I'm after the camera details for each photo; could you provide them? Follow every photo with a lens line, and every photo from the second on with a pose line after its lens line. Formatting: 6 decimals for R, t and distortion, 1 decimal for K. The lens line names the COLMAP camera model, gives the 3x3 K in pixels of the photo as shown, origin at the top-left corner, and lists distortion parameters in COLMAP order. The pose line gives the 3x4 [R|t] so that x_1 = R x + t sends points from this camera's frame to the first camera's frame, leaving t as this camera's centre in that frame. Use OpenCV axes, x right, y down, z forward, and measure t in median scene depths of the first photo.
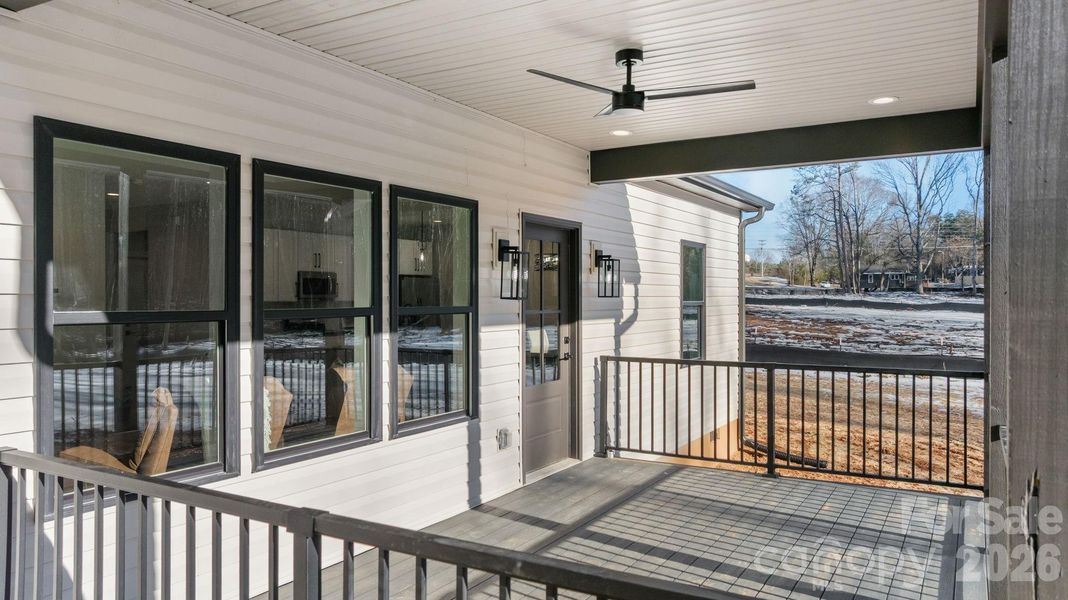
lens RADIAL K [[732.6, 0, 534.2], [0, 732.6, 297.5], [0, 0, 1]] dist [0.003083, 0.000175]
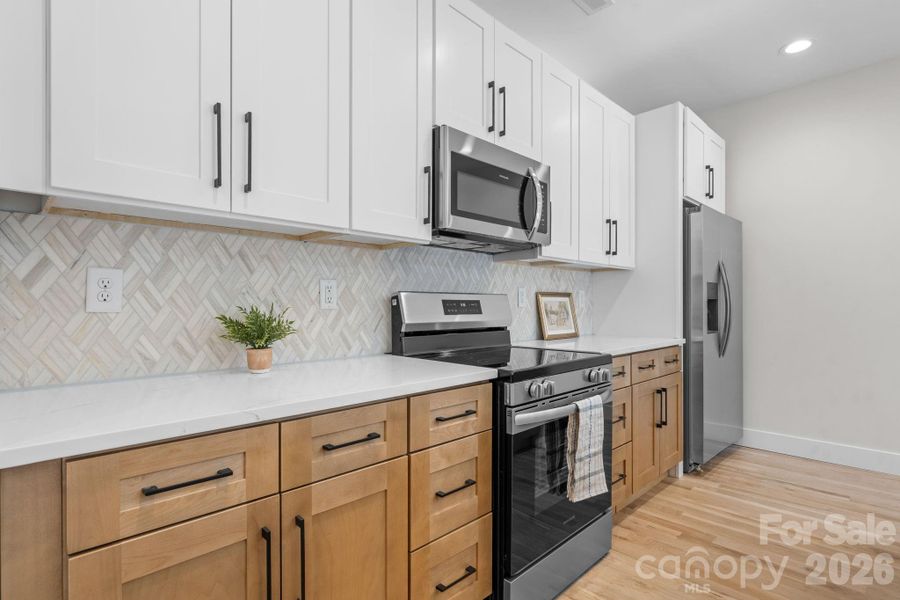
lens RADIAL K [[471.5, 0, 459.6], [0, 471.5, 302.3], [0, 0, 1]] dist [0.002358, -0.000451]
pose [[0.966392, 0.001130, -0.257071, -0.268471], [-0.002479, 0.999985, -0.004923, 0.027340], [0.257062, 0.005395, 0.966380, 0.836182]]
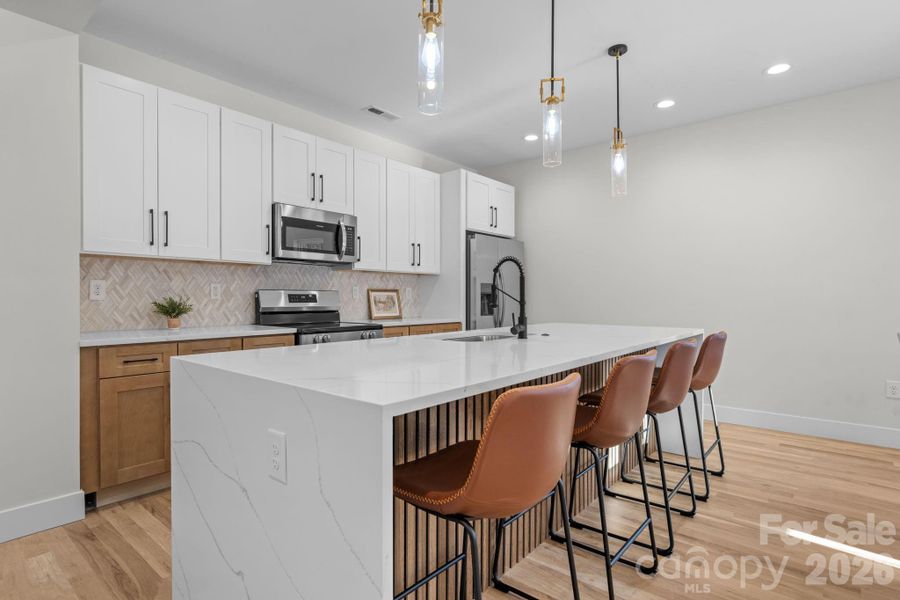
lens RADIAL K [[471.5, 0, 454.5], [0, 471.5, 298.8], [0, 0, 1]] dist [0.002358, -0.000451]
pose [[0.985284, 0.003121, -0.170896, -0.146603], [-0.002938, 0.999995, 0.001324, 0.027946], [0.170899, -0.000803, 0.985288, 0.704605]]
